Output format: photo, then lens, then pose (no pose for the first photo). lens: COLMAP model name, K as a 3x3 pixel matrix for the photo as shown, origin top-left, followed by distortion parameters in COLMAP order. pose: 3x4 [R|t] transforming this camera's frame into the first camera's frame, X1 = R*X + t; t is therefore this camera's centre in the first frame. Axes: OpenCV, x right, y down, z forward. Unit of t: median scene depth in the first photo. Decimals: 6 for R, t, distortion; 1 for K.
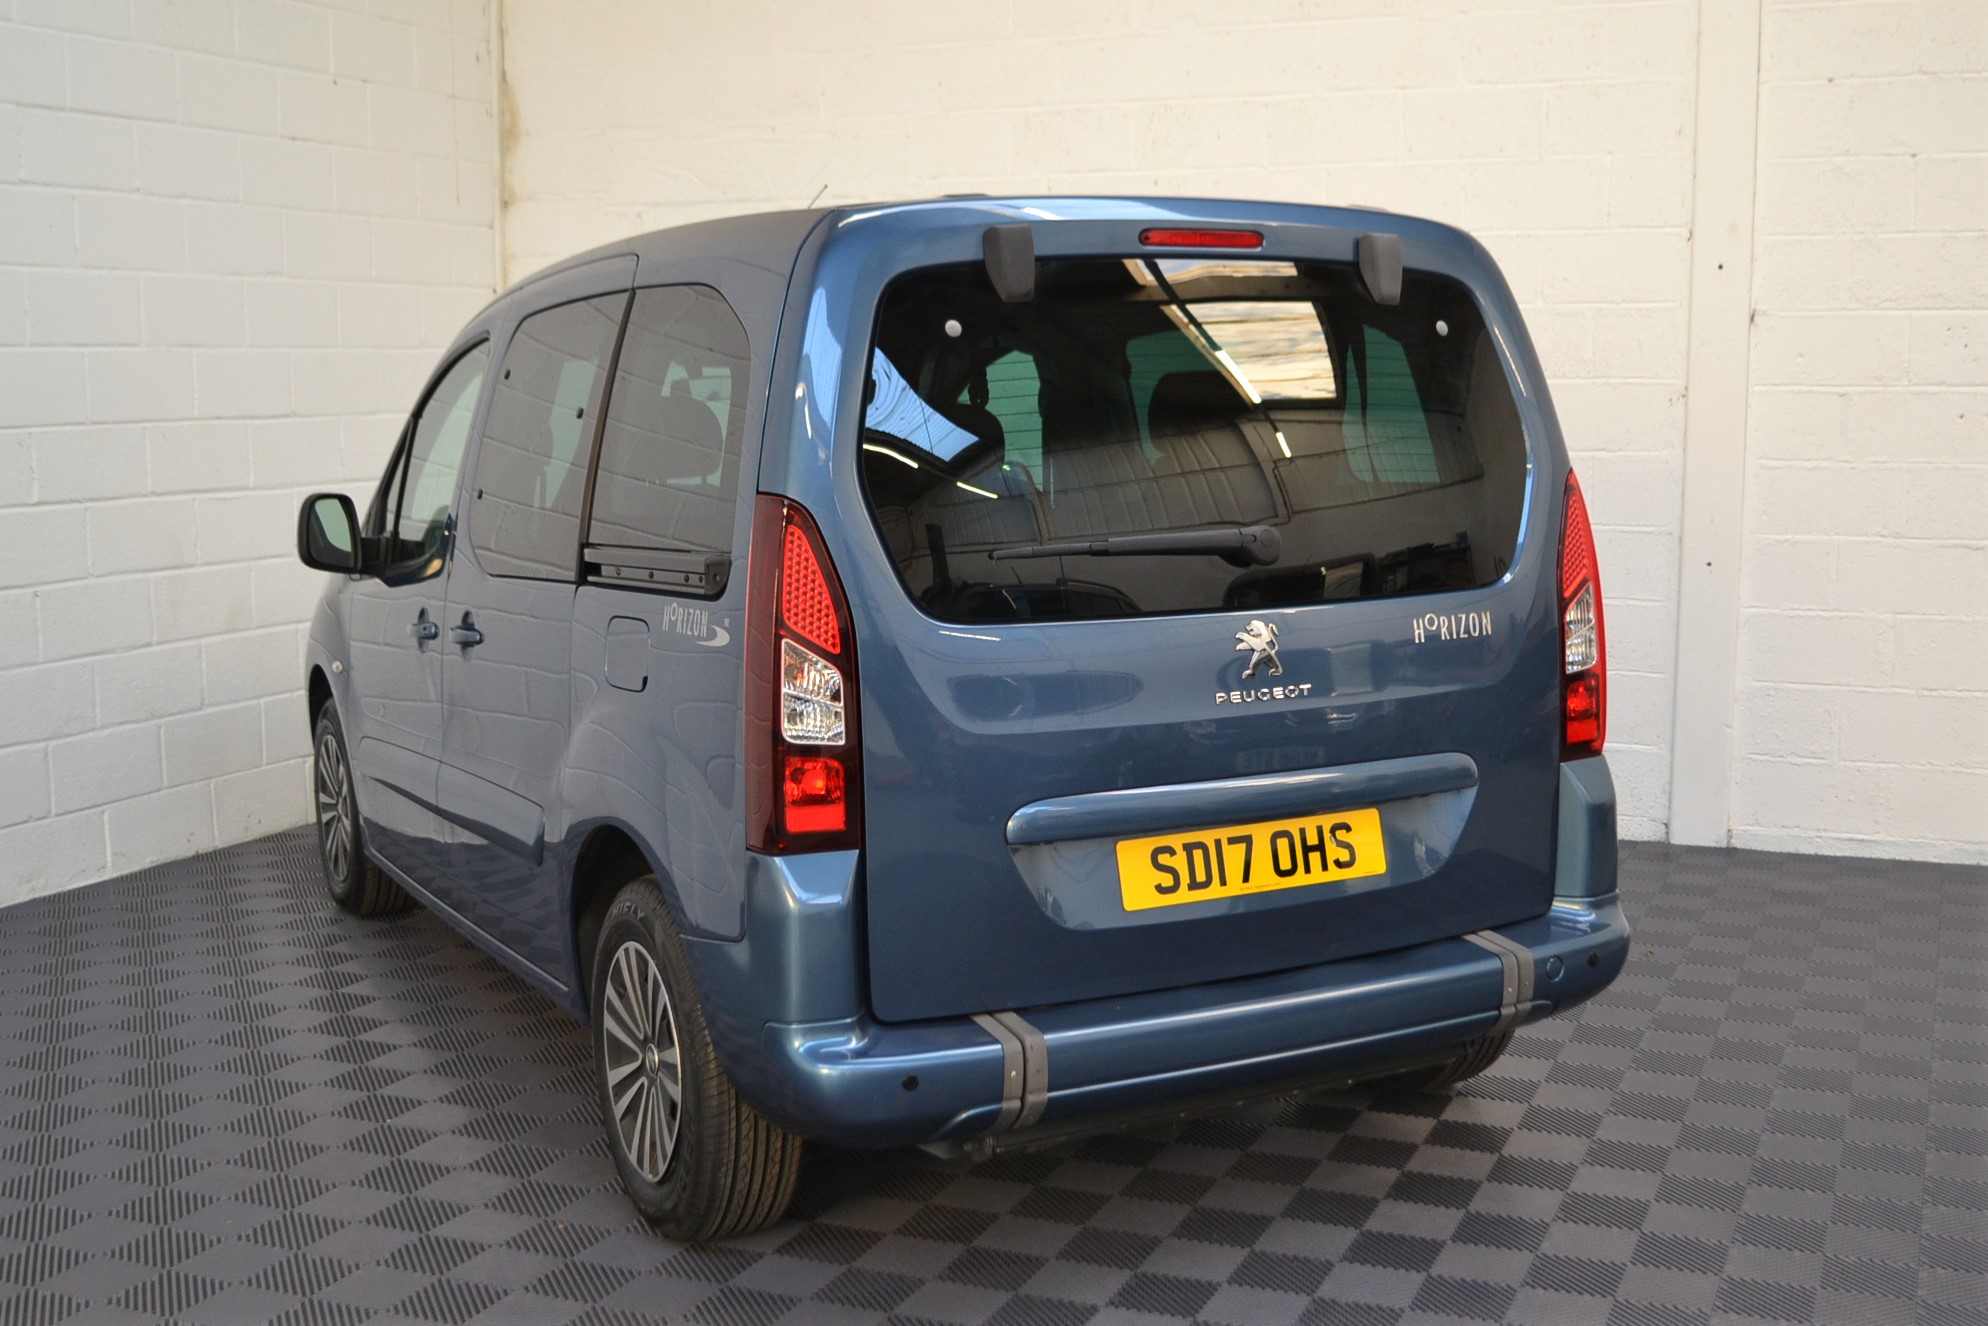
lens RADIAL K [[2190.2, 0, 994.0], [0, 2190.2, 663.0], [0, 0, 1]] dist [-0.066620, 0.002819]
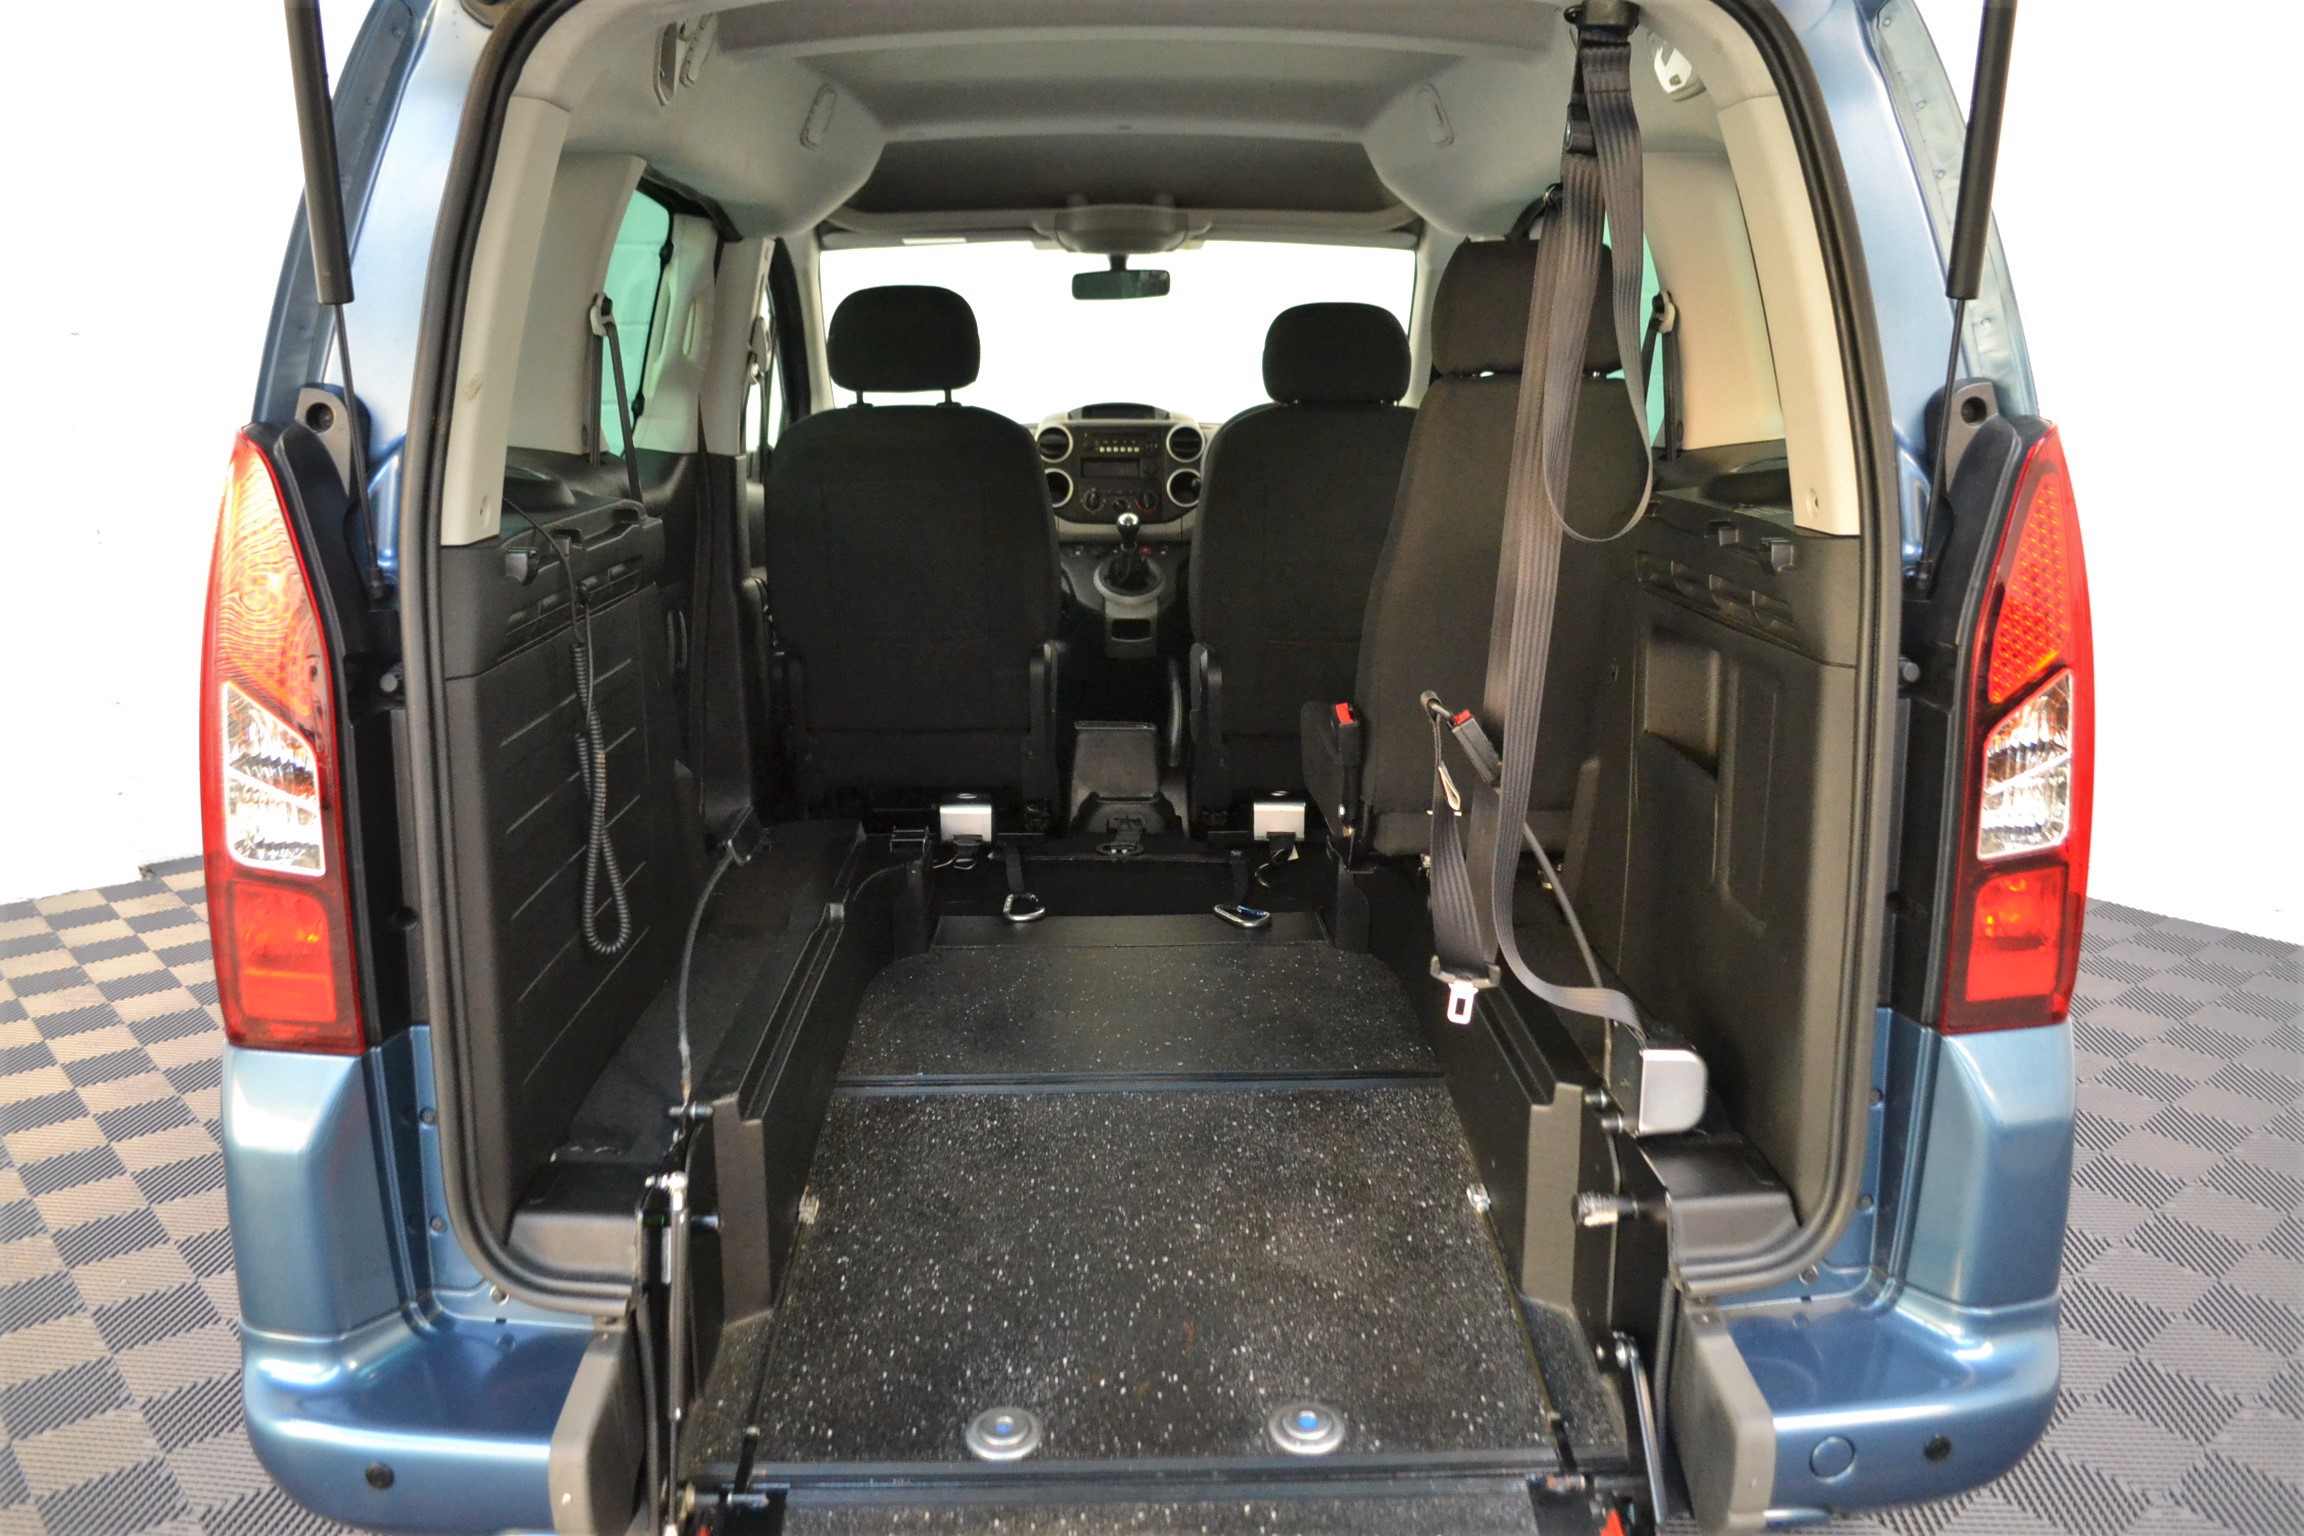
lens RADIAL K [[1810.9, 0, 1142.0], [0, 1810.9, 739.3], [0, 0, 1]] dist [-0.074925, 0.002183]
pose [[0.897708, 0.112619, -0.425954, 0.157262], [-0.068137, 0.990636, 0.118316, -0.033410], [0.435290, -0.077190, 0.896975, 0.344029]]
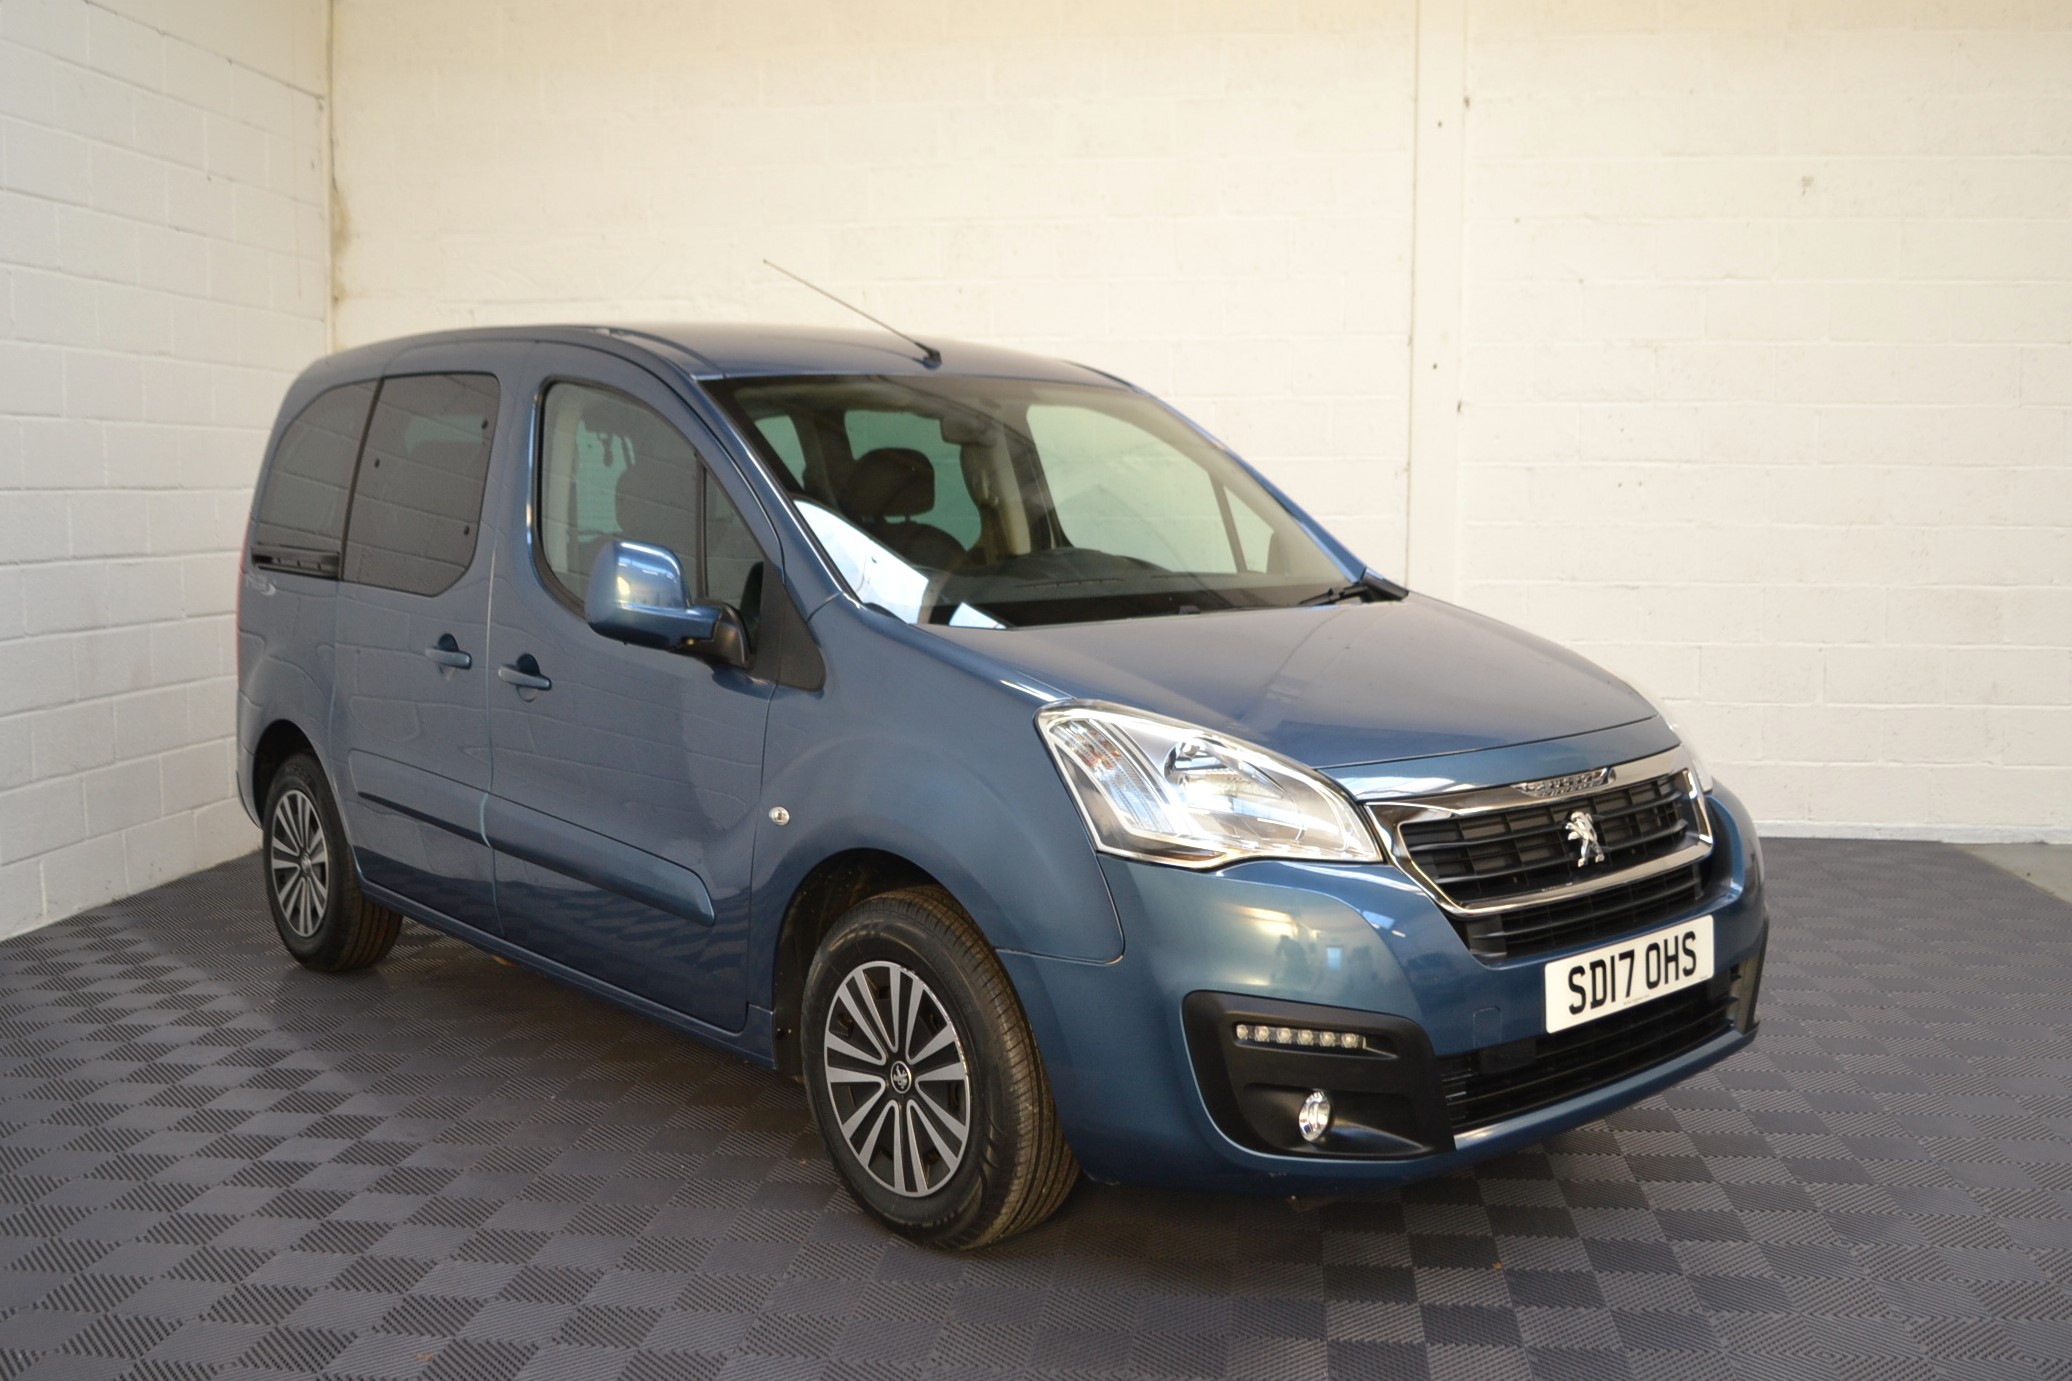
lens RADIAL K [[1906.6, 0, 969.7], [0, 1906.6, 731.9], [0, 0, 1]] dist [-0.073530, -0.006746]
pose [[0.967255, -0.028835, 0.252164, -0.209164], [0.030997, 0.999509, -0.004603, 0.025073], [-0.251908, 0.012268, 0.967674, 0.014041]]
